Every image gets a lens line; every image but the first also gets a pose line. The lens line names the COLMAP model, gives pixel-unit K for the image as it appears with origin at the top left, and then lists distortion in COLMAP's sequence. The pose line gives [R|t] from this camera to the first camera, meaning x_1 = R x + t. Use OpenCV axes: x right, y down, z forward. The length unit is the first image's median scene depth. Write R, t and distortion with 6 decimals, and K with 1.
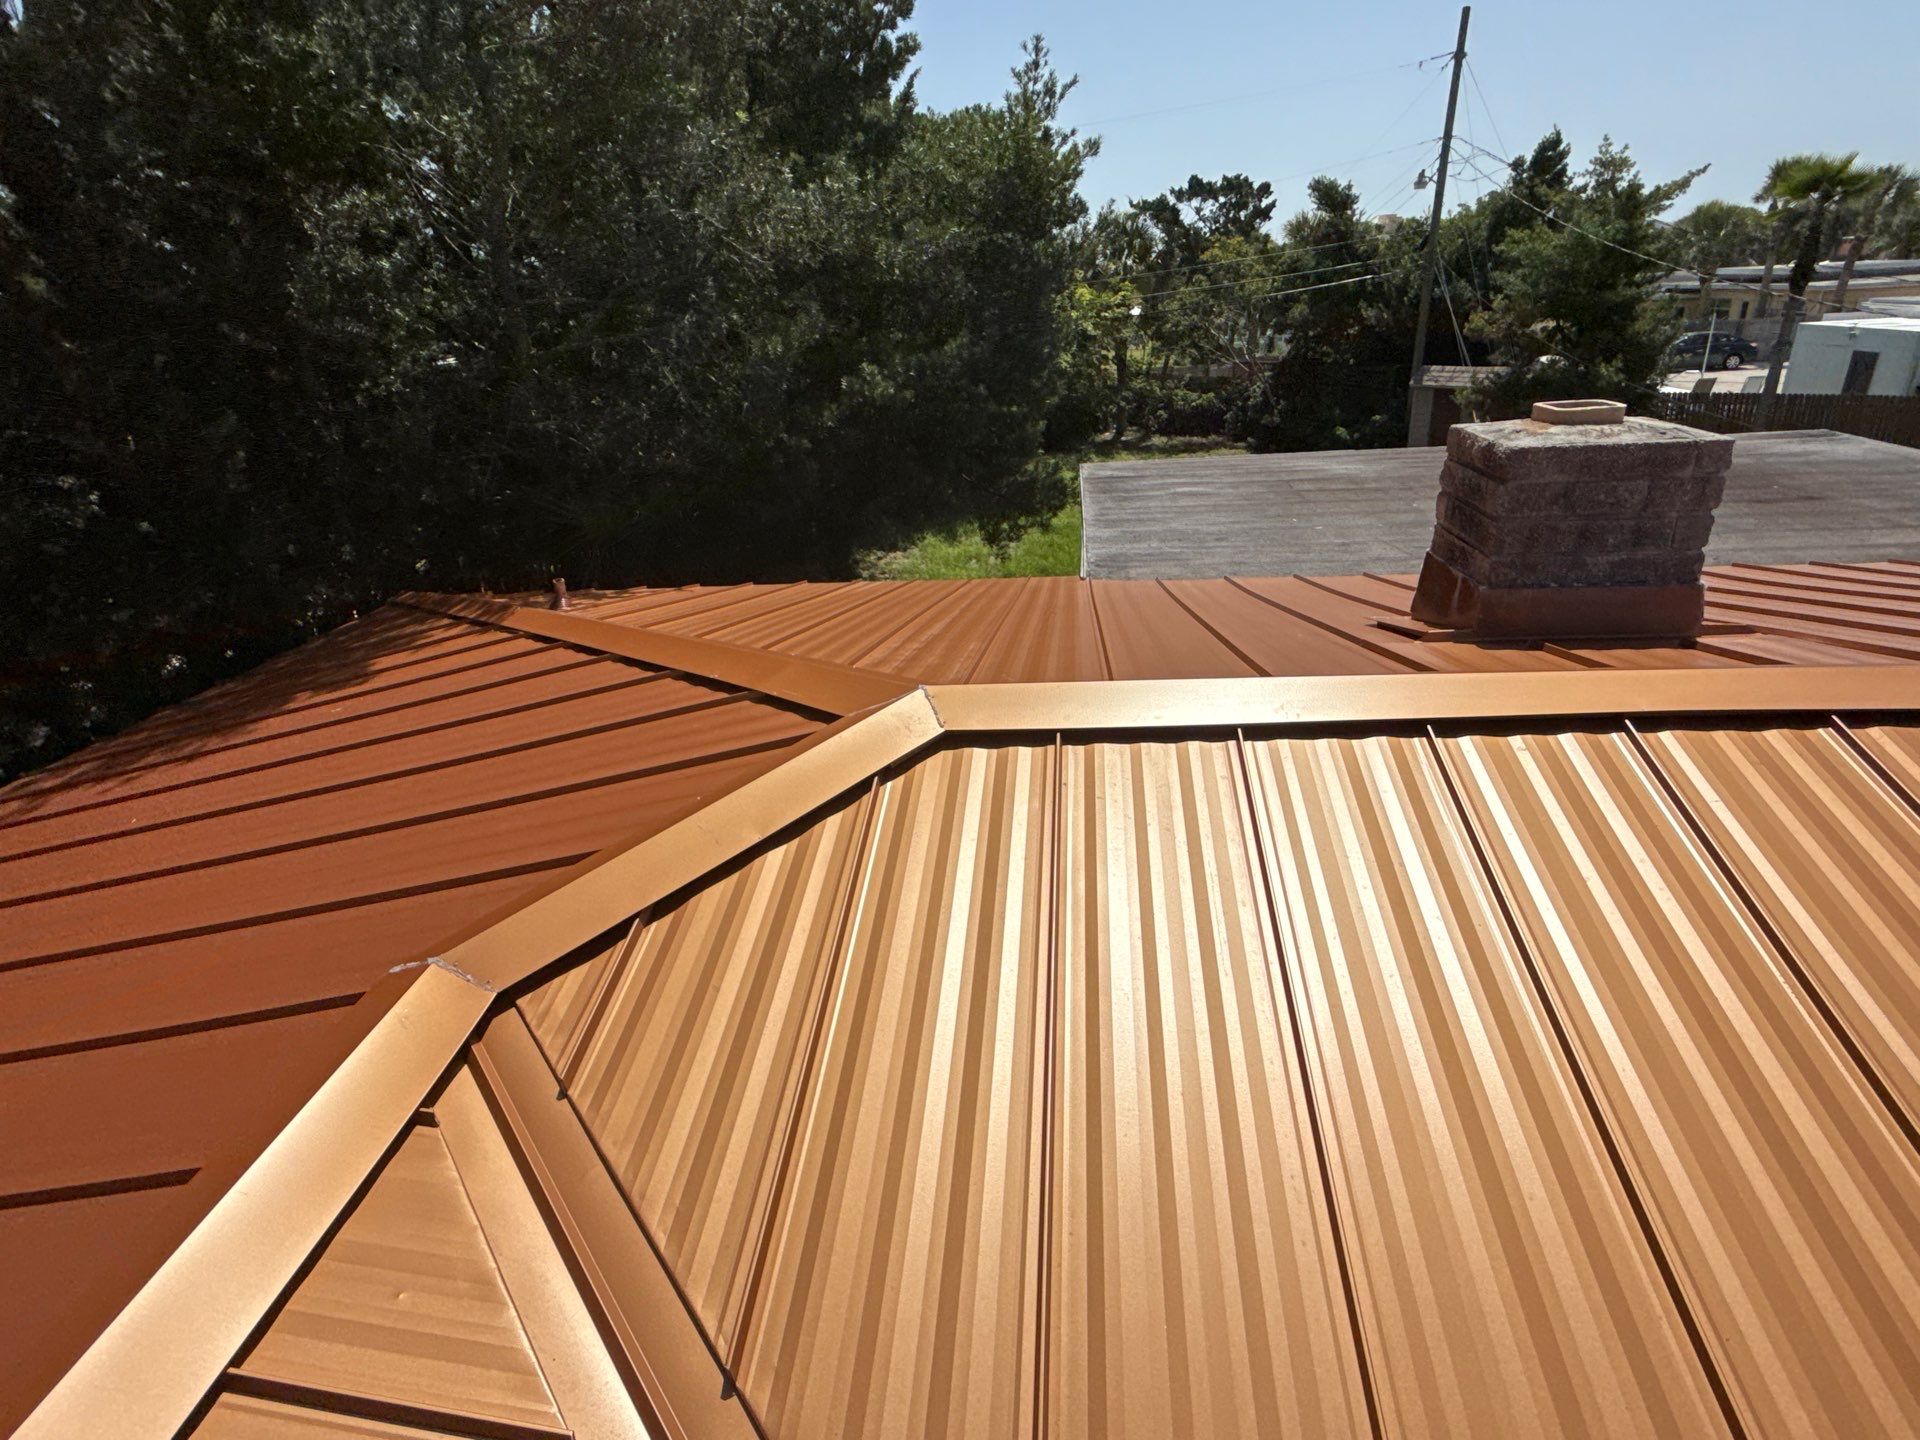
lens RADIAL K [[1003.4, 0, 960.0], [0, 1003.4, 720.0], [0, 0, 1]] dist [0.001956, 0.004096]
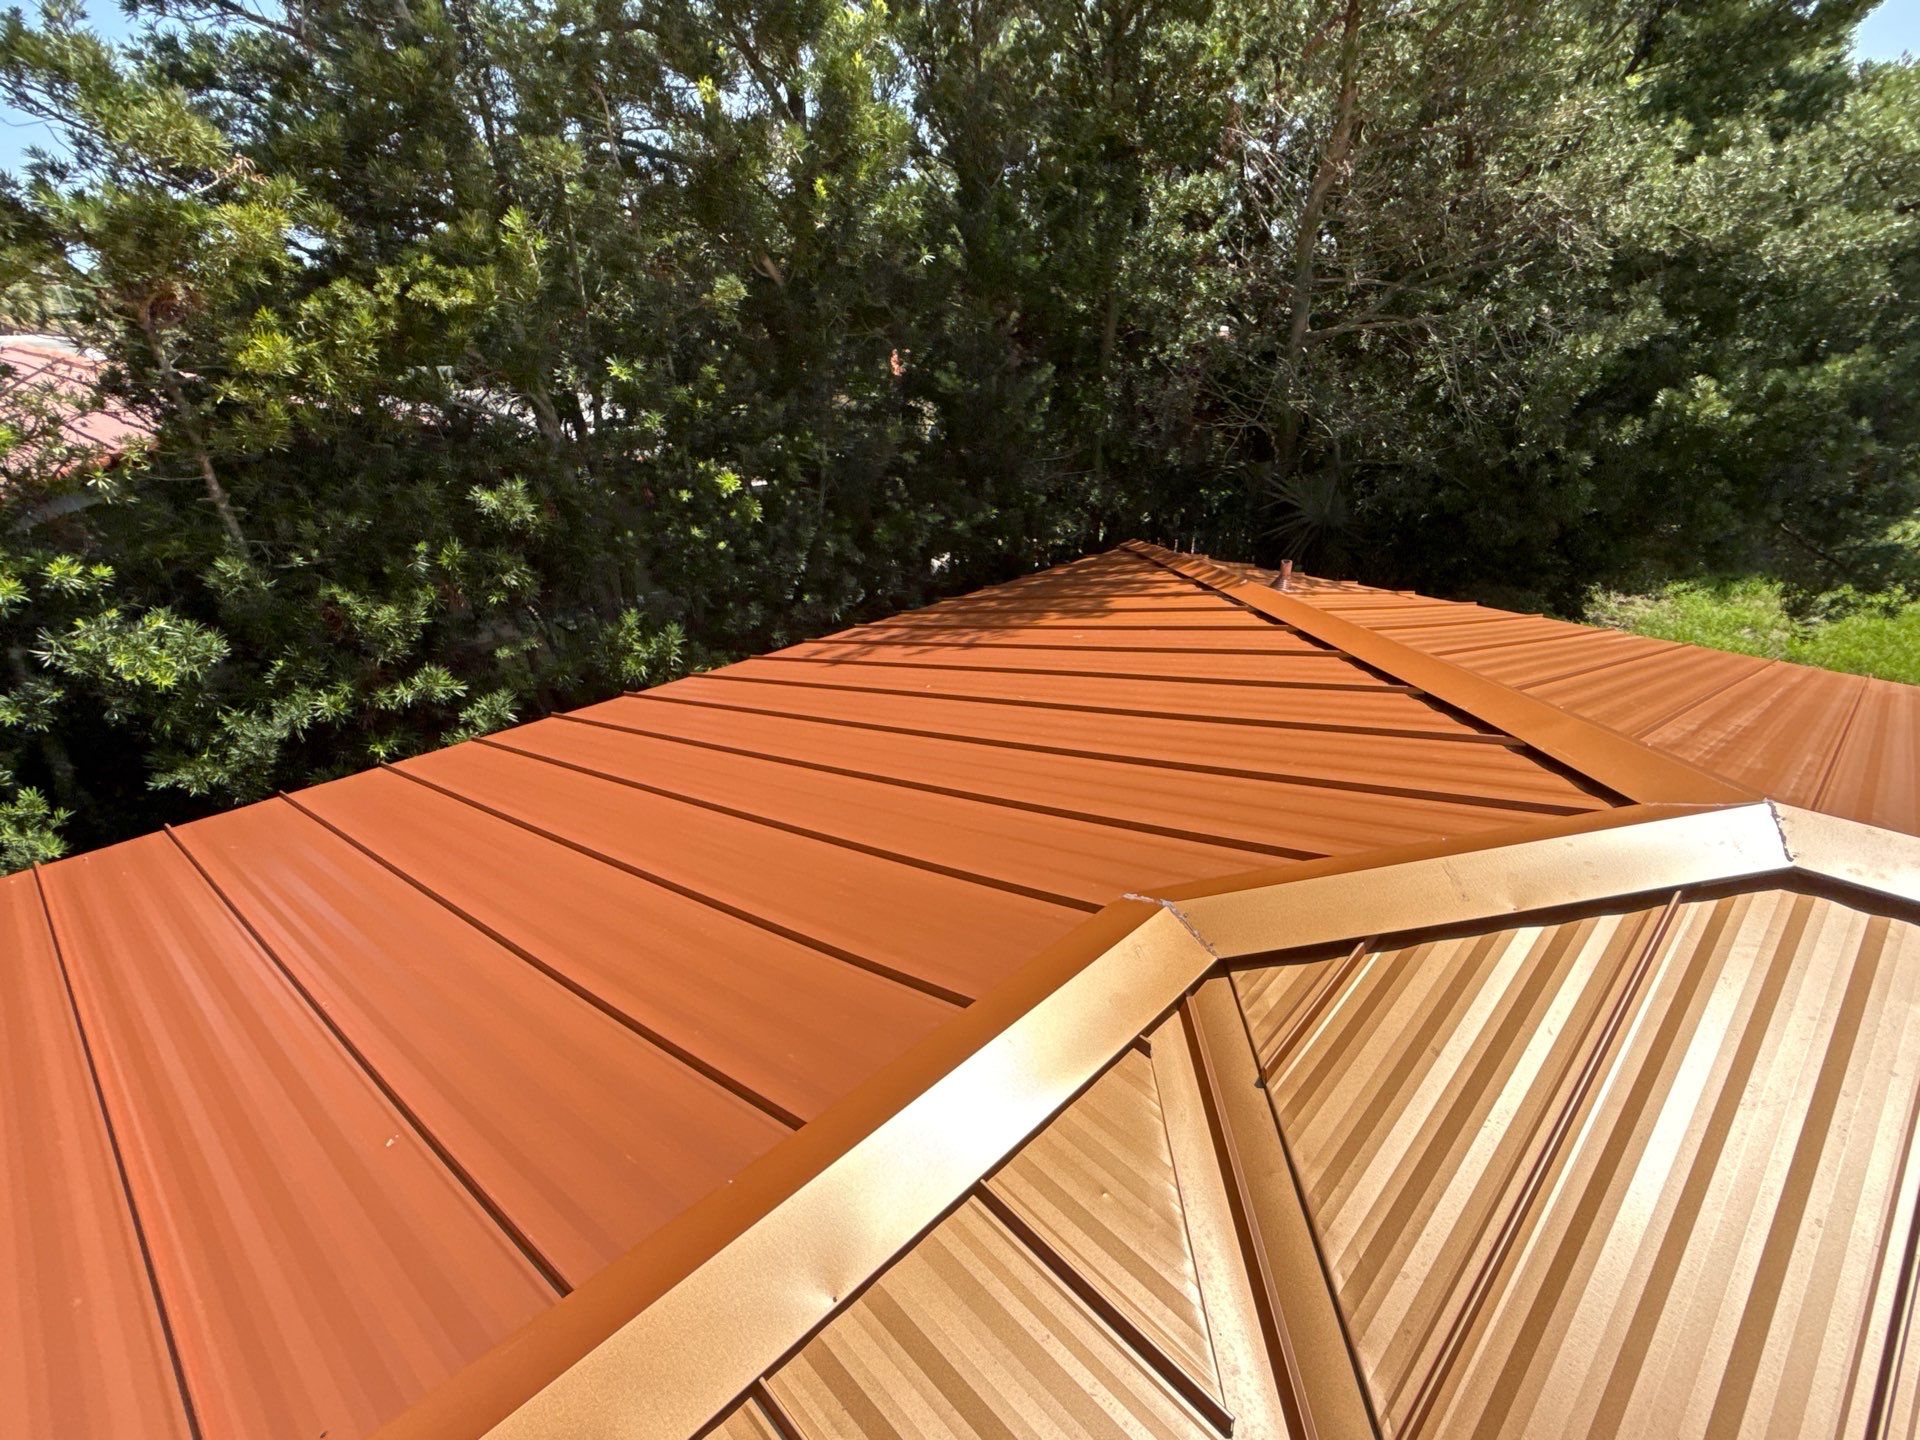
lens RADIAL K [[1003.4, 0, 960.0], [0, 1003.4, 720.0], [0, 0, 1]] dist [0.001956, 0.004096]
pose [[0.791899, 0.287378, -0.538804, -0.047092], [-0.276001, 0.955516, 0.103987, -0.000266], [0.544719, 0.066363, 0.835989, -0.010470]]
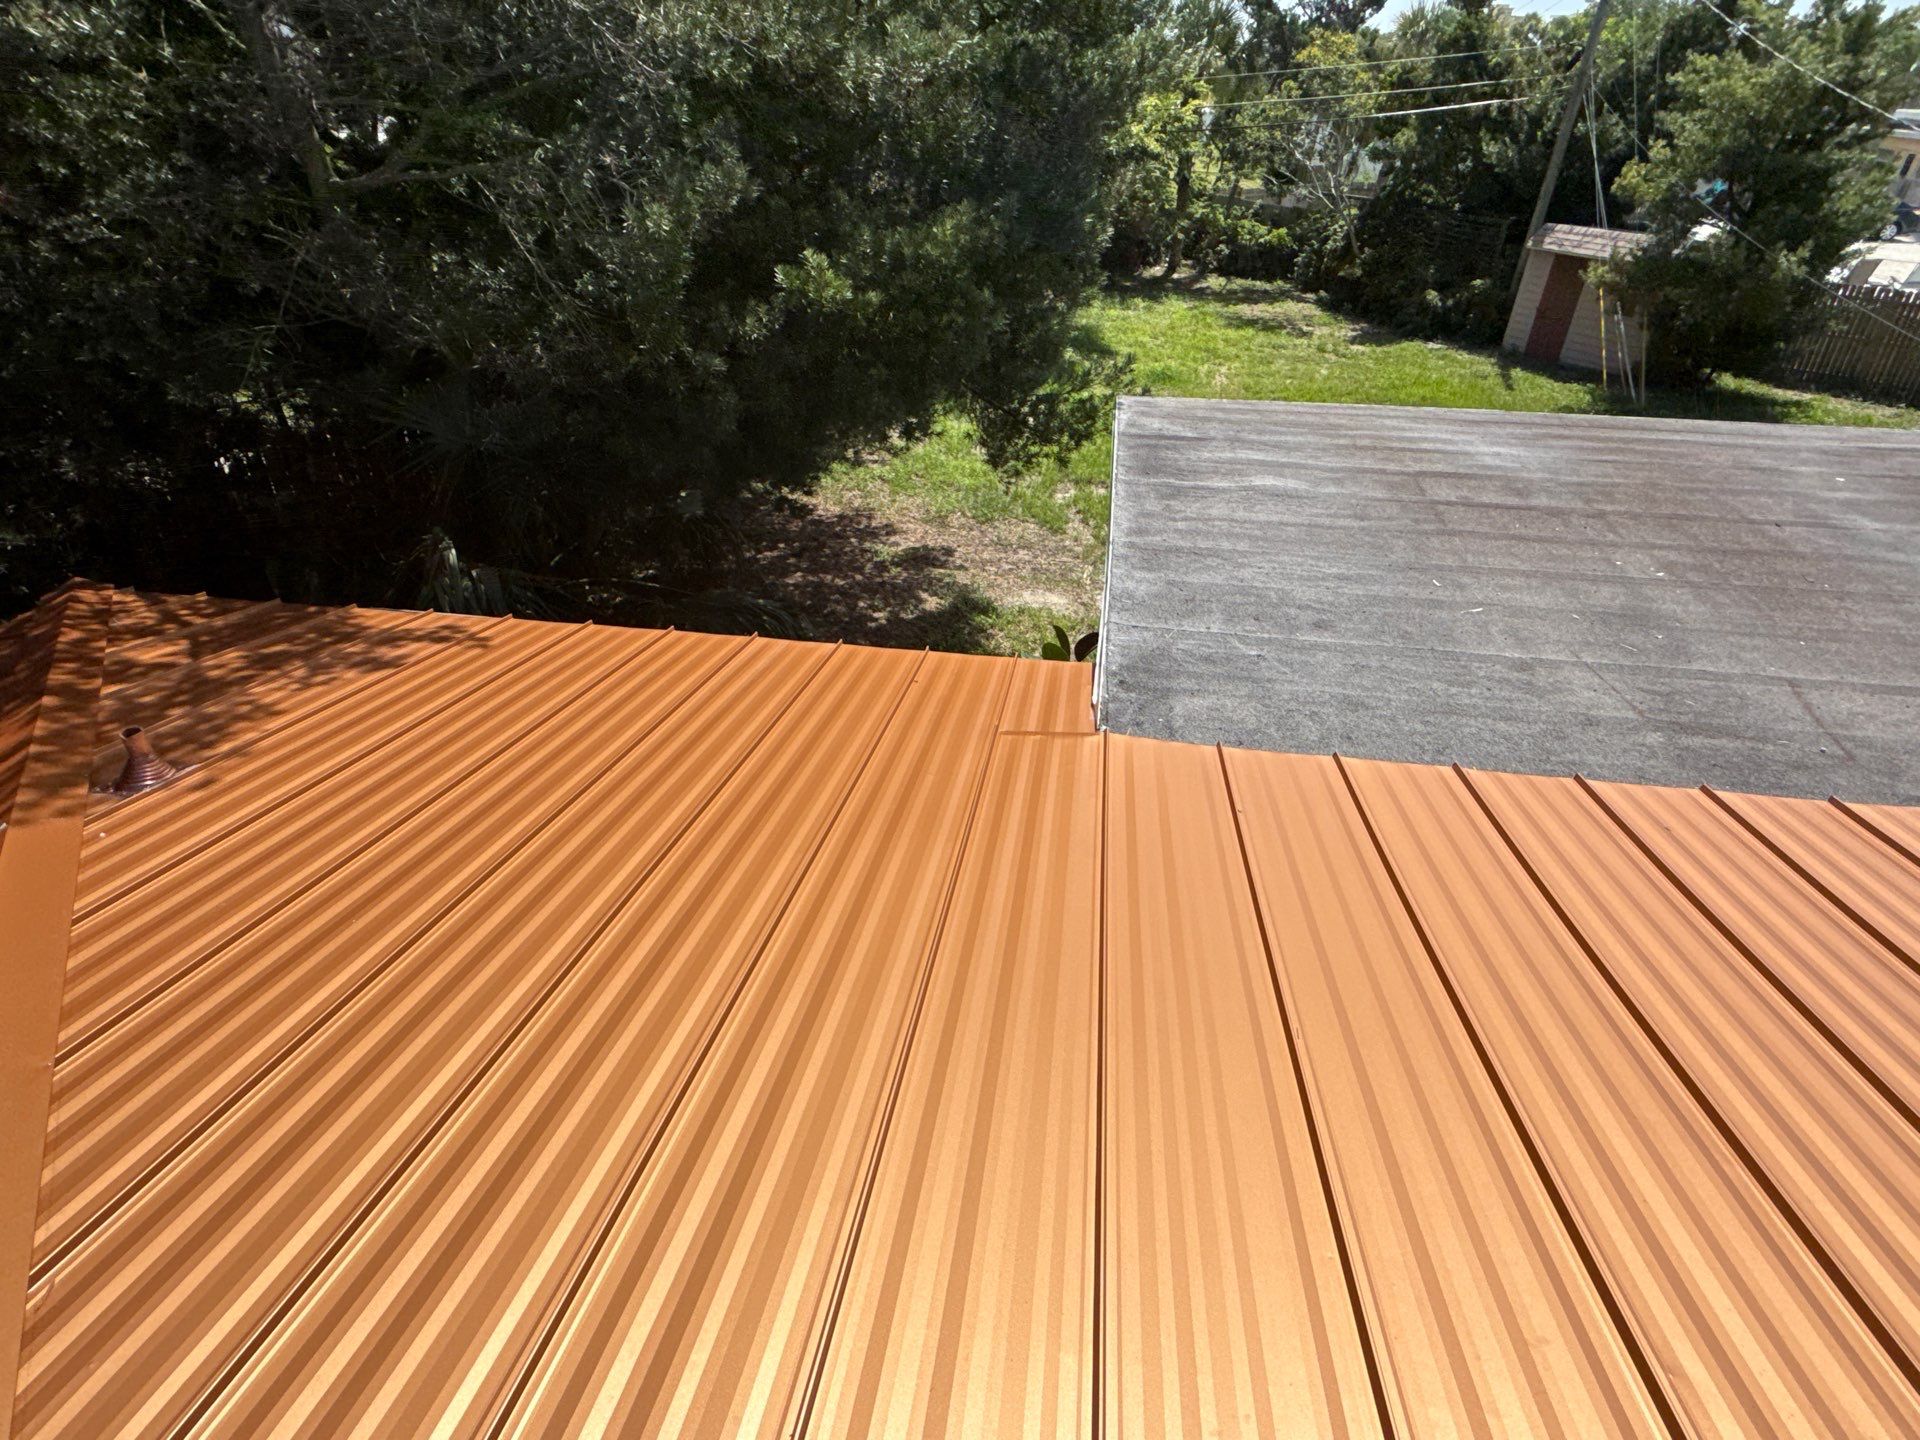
lens RADIAL K [[954.6, 0, 963.7], [0, 954.6, 672.5], [0, 0, 1]] dist [0.005990, -0.000422]
pose [[0.996638, 0.081796, -0.004730, 0.032520], [-0.079731, 0.981533, 0.173882, -0.193094], [0.018865, -0.172921, 0.984755, 0.323749]]
